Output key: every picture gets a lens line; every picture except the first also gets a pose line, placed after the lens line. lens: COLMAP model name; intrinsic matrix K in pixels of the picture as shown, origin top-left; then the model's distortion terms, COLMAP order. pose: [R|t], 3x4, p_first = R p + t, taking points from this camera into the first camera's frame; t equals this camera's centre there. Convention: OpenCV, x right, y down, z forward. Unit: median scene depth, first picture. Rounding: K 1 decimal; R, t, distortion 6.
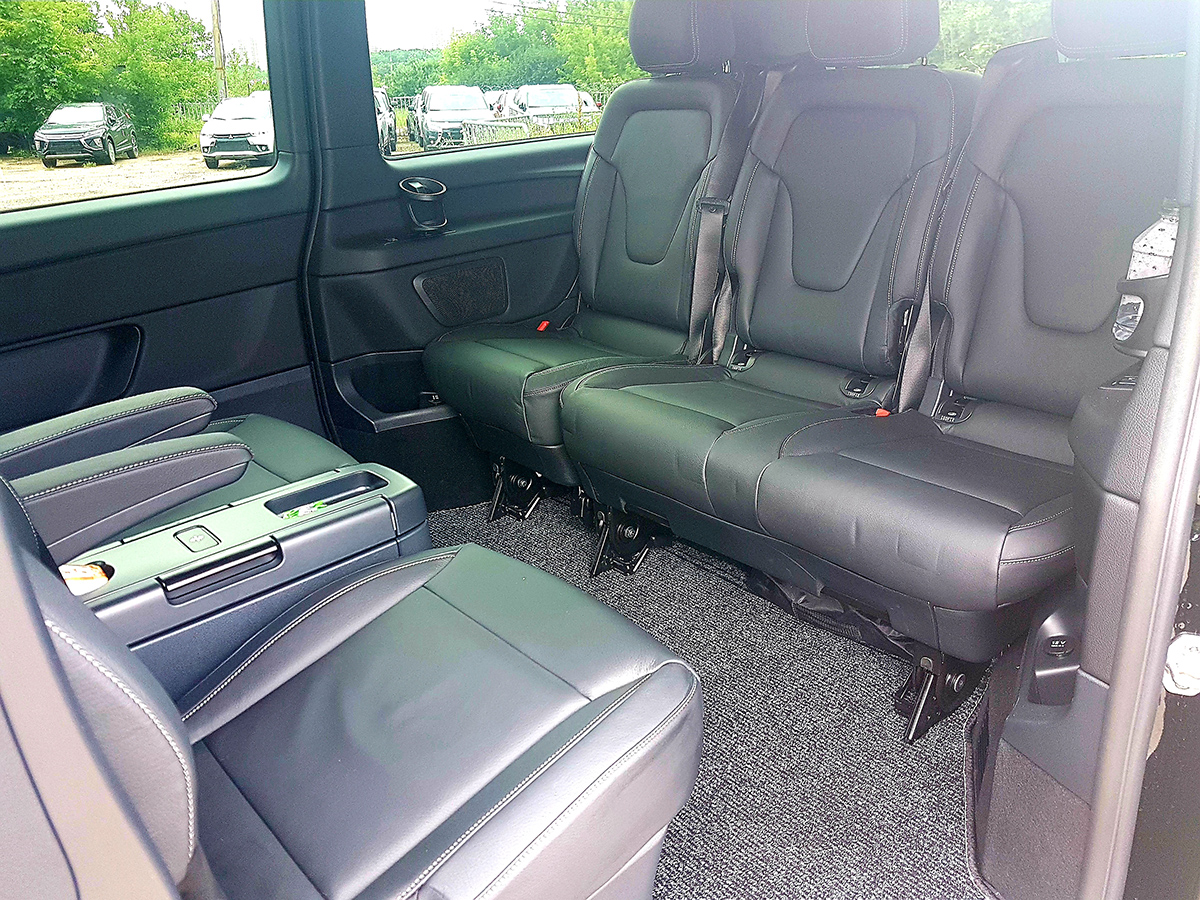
lens RADIAL K [[937.3, 0, 594.7], [0, 937.3, 450.8], [0, 0, 1]] dist [-0.002136, -0.012433]
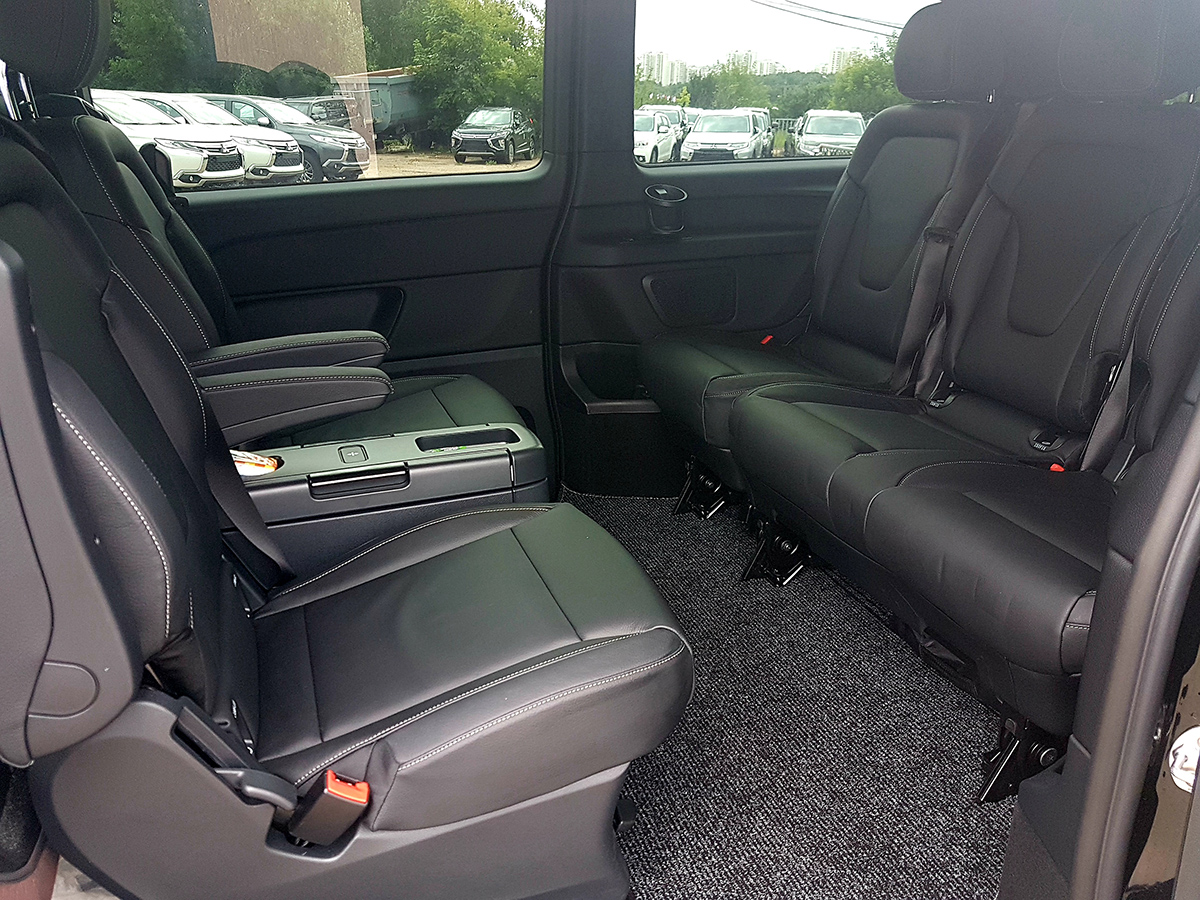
lens RADIAL K [[937.3, 0, 595.8], [0, 937.3, 470.0], [0, 0, 1]] dist [-0.002136, -0.012433]
pose [[0.928666, 0.176188, -0.326401, 0.152433], [-0.176949, 0.983833, 0.027614, 0.013671], [0.325989, 0.032112, 0.944828, -0.027246]]
